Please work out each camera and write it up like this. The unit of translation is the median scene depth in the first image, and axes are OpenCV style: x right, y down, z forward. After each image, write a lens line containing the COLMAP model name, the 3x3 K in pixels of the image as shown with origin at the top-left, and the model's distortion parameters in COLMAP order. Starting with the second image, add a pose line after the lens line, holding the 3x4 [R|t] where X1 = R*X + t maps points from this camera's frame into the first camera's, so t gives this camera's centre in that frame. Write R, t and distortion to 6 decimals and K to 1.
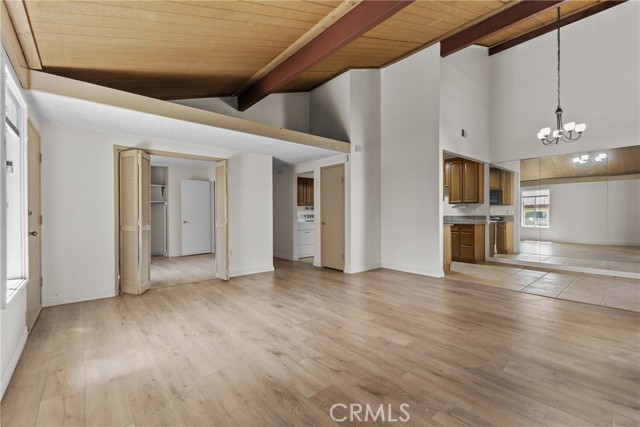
lens RADIAL K [[278.5, 0, 320.4], [0, 278.5, 210.1], [0, 0, 1]] dist [0.006920, -0.000099]
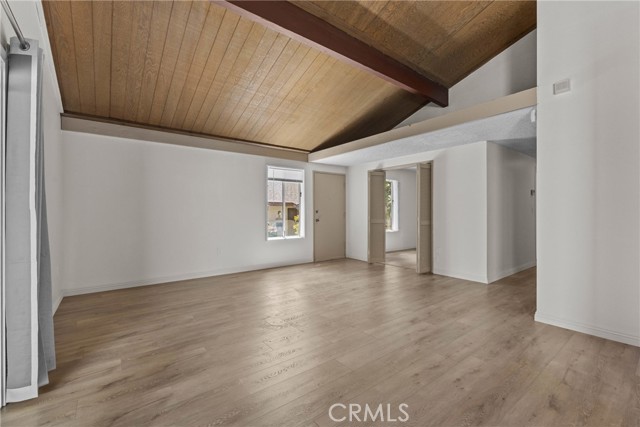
lens RADIAL K [[278.5, 0, 320.4], [0, 278.5, 210.1], [0, 0, 1]] dist [0.006920, -0.000099]
pose [[-0.051254, -0.004954, -0.998673, 1.248953], [0.009757, 0.999937, -0.005461, 0.009838], [0.998638, -0.010024, -0.051203, 1.081721]]
